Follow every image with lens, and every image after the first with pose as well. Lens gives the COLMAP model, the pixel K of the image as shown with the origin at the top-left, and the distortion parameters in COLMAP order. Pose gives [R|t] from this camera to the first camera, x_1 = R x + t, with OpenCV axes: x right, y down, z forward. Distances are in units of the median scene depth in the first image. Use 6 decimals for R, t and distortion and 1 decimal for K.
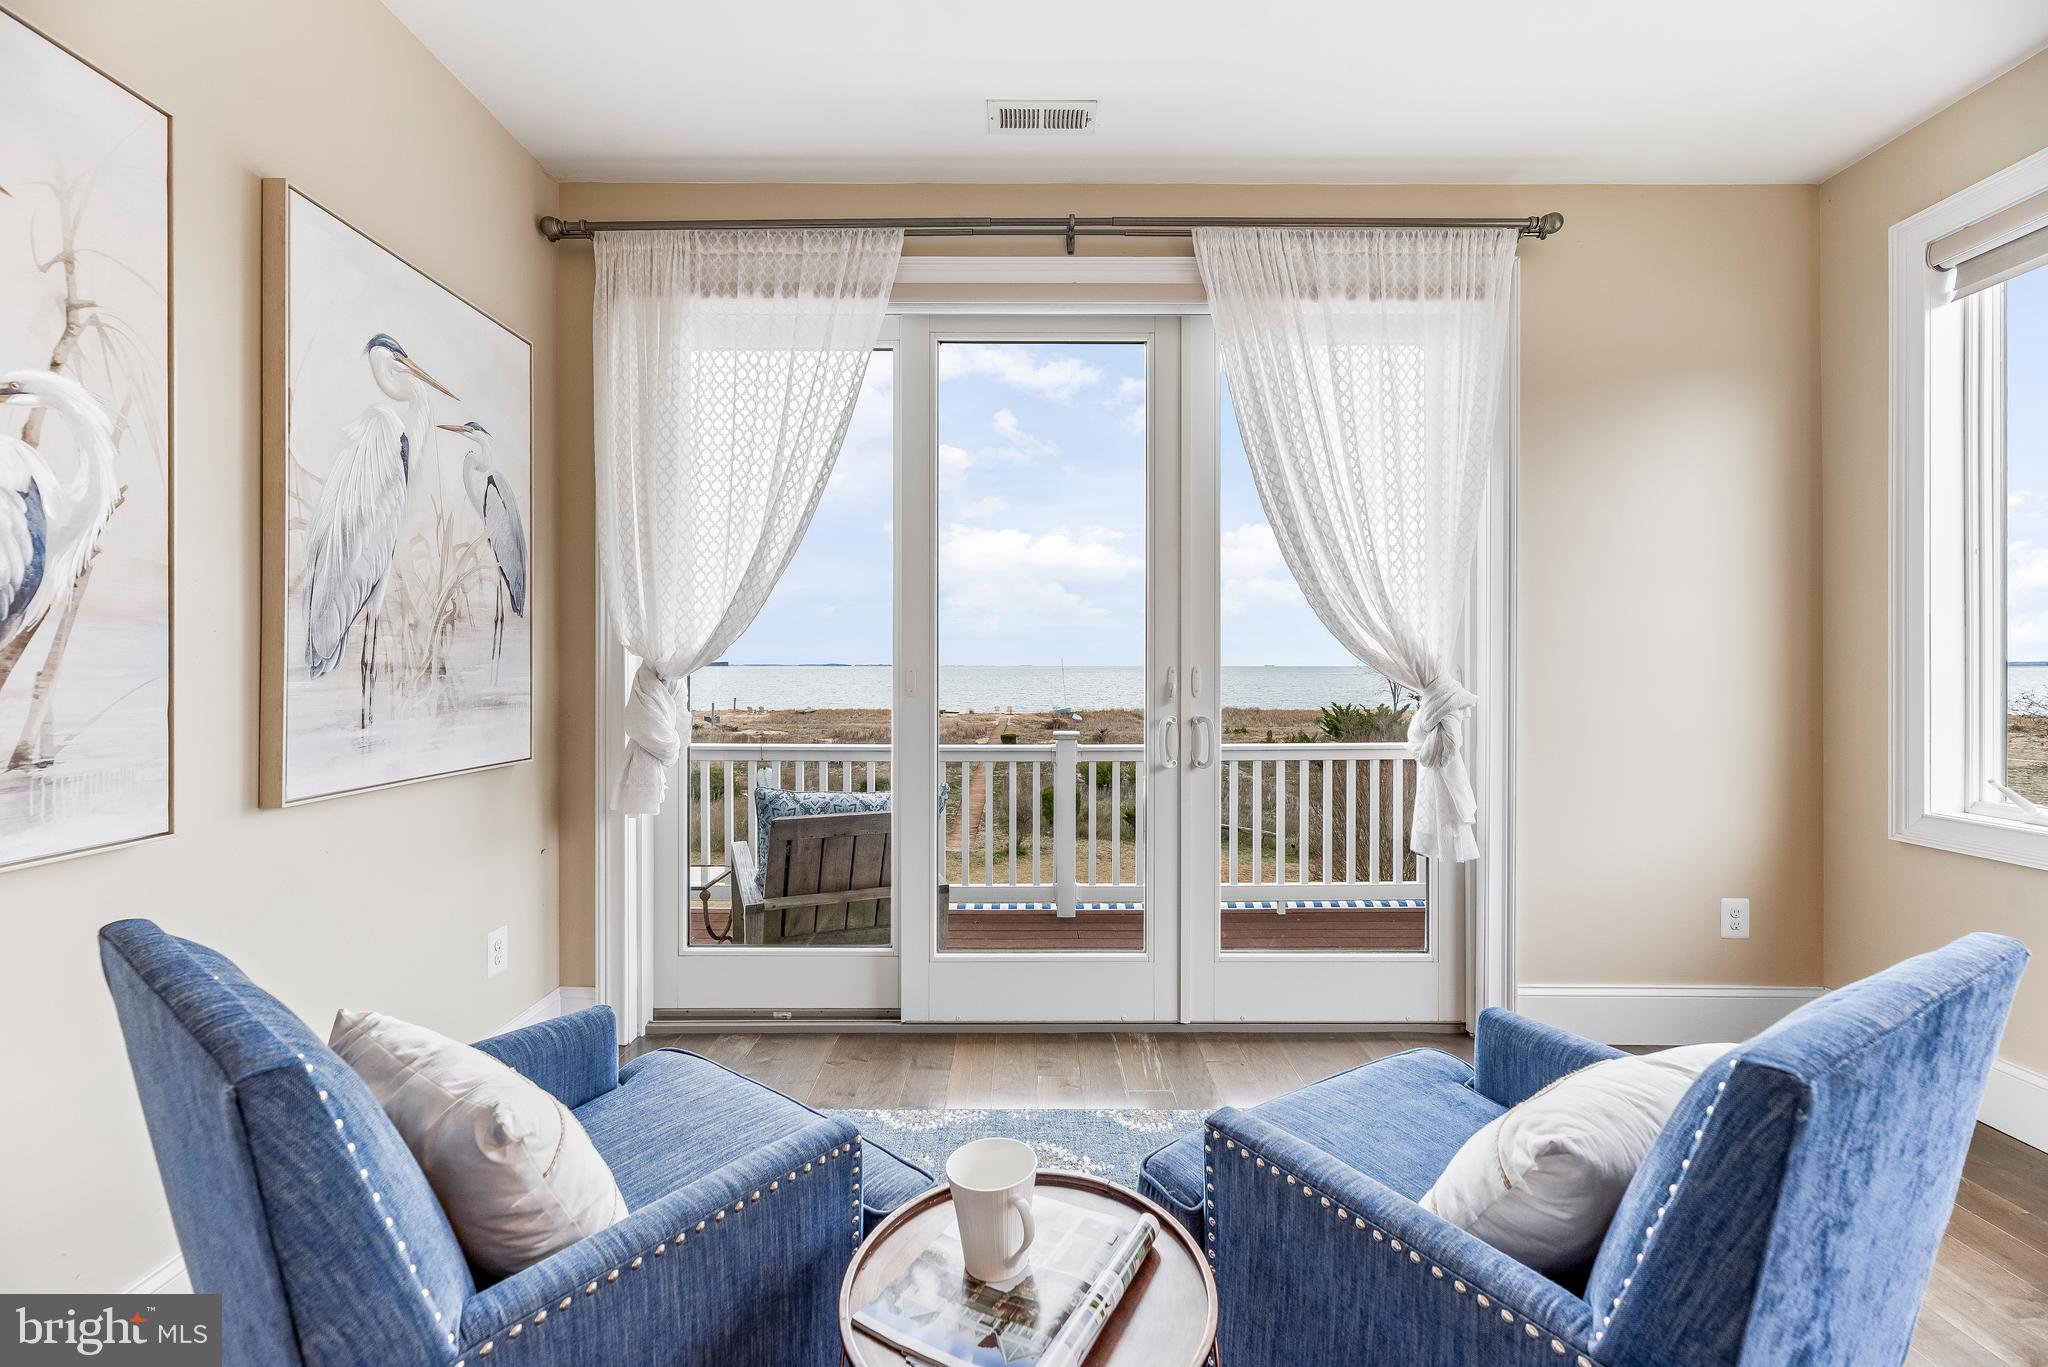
lens RADIAL K [[832.6, 0, 1021.9], [0, 832.6, 676.3], [0, 0, 1]] dist [0.000338, 0.000044]
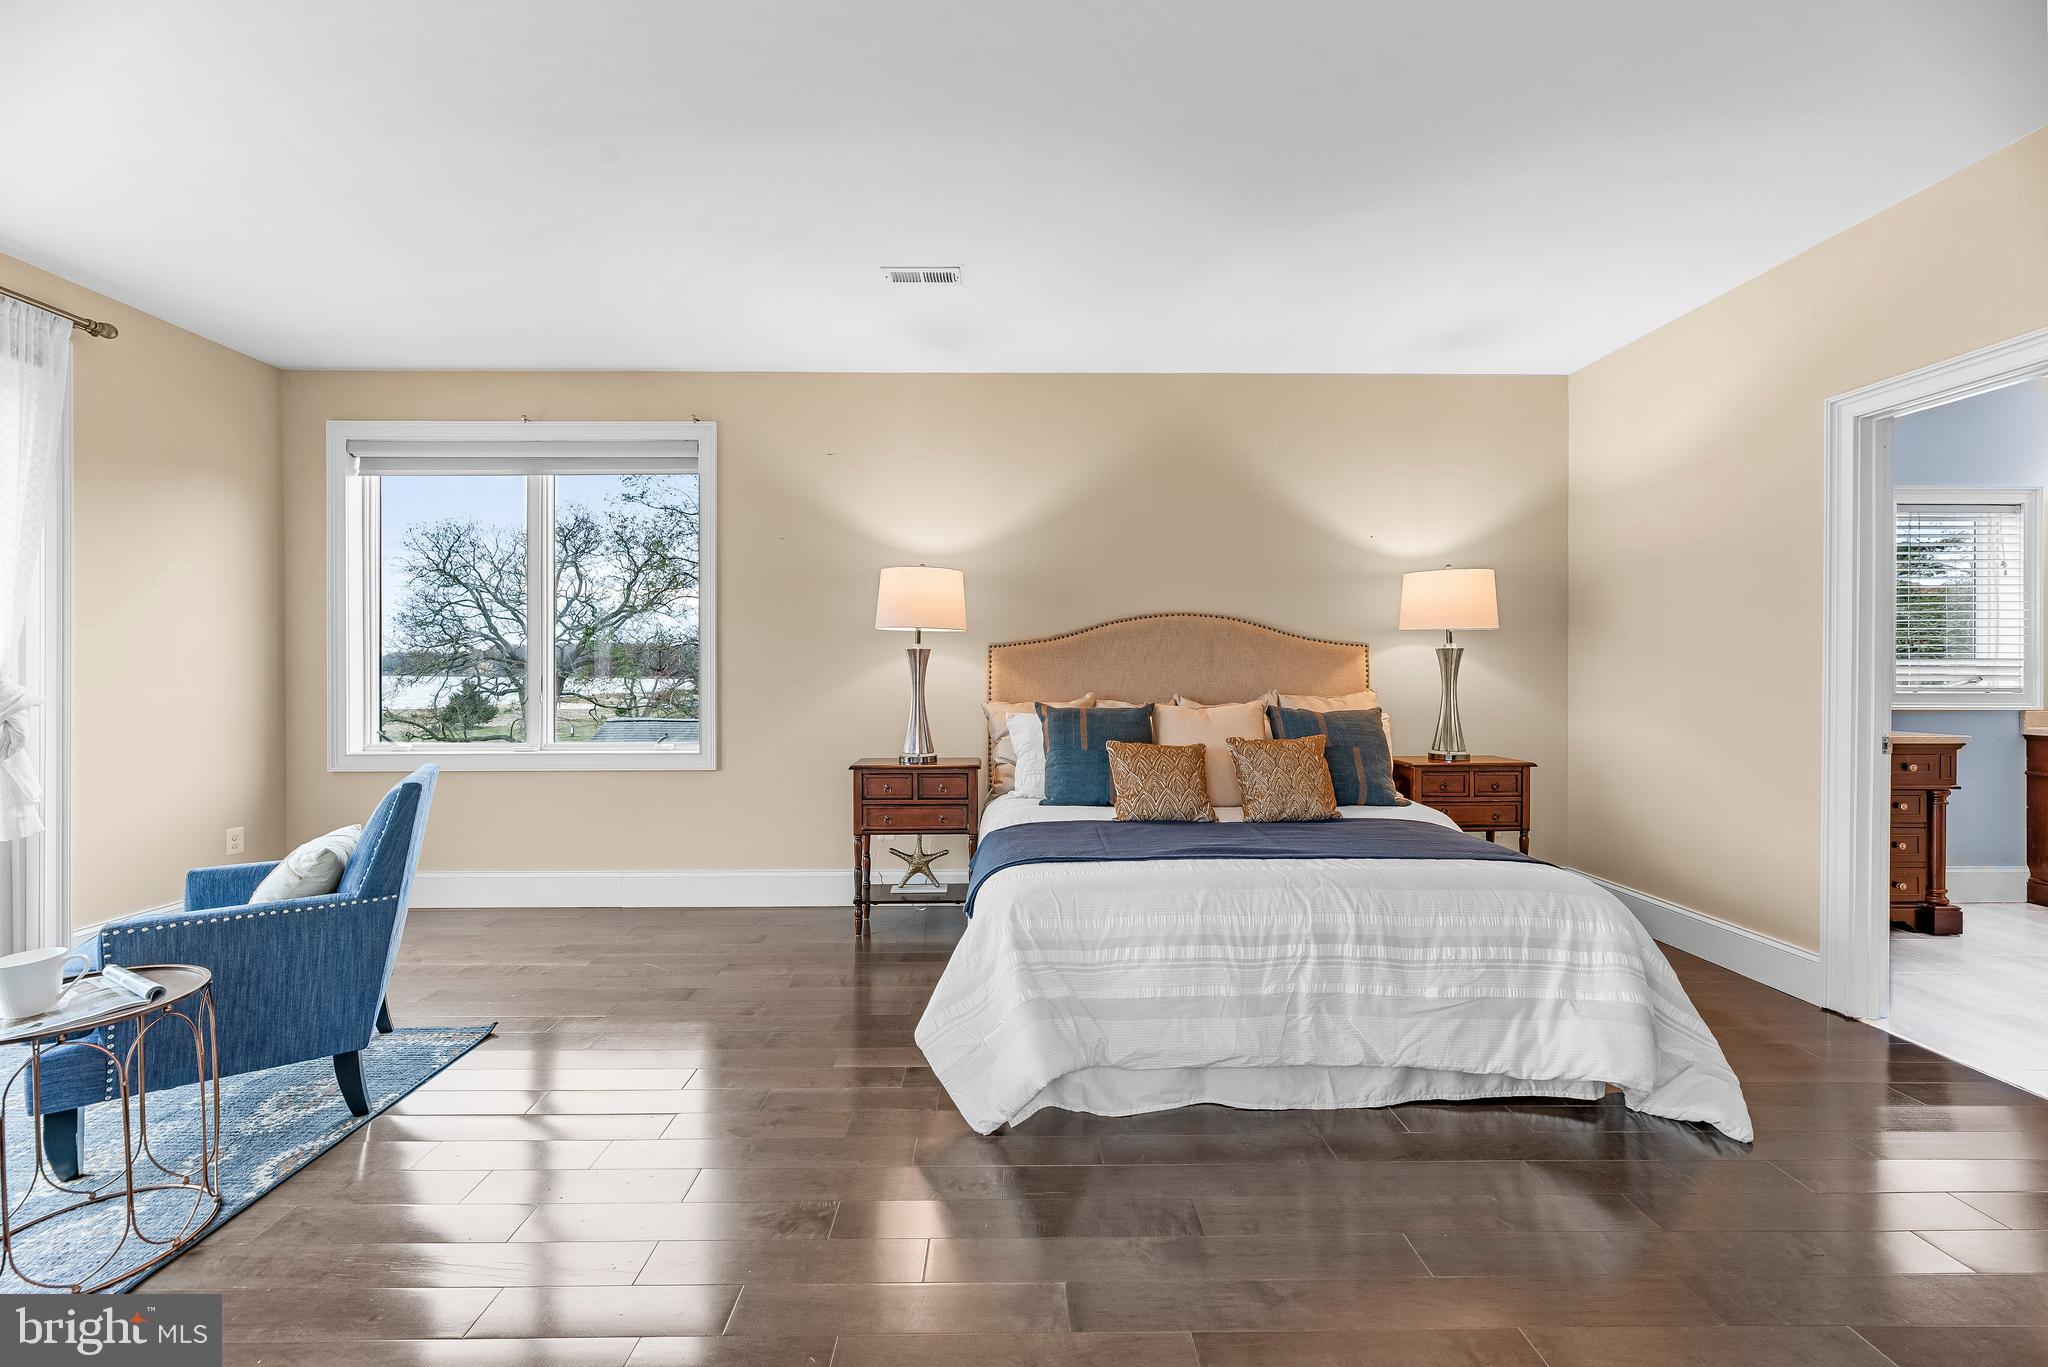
lens RADIAL K [[832.6, 0, 1021.9], [0, 832.6, 676.3], [0, 0, 1]] dist [0.000338, 0.000044]
pose [[-0.013193, -0.010010, 0.999863, -0.682312], [0.003223, 0.999944, 0.010054, -0.013687], [-0.999908, 0.003355, -0.013160, -0.405548]]
